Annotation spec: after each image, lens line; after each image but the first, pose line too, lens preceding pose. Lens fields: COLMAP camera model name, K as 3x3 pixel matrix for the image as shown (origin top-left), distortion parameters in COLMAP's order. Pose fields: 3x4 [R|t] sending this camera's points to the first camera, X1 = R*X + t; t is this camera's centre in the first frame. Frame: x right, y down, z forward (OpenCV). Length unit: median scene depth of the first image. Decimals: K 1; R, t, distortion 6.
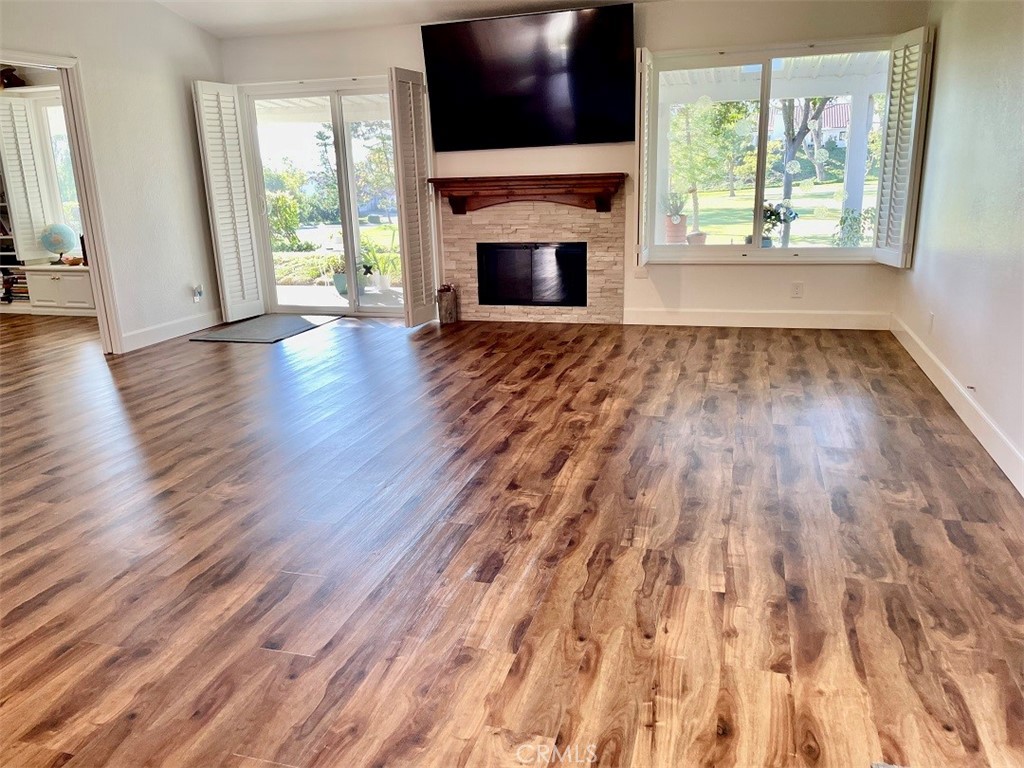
lens RADIAL K [[774.0, 0, 512.0], [0, 774.0, 384.0], [0, 0, 1]] dist [0.105719, -0.144951]
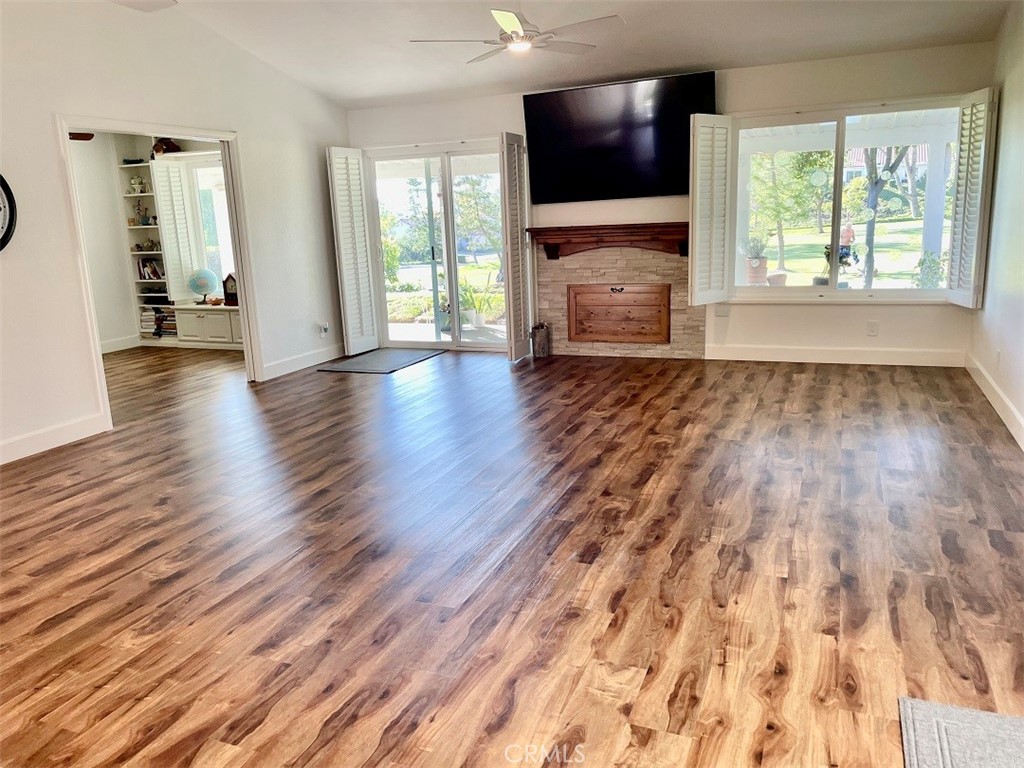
lens RADIAL K [[774.0, 0, 512.0], [0, 774.0, 384.0], [0, 0, 1]] dist [0.105719, -0.144951]
pose [[0.994714, 0.011145, -0.102074, -0.021325], [-0.015940, 0.998801, -0.046290, 0.021448], [0.101435, 0.047672, 0.993699, -0.182084]]
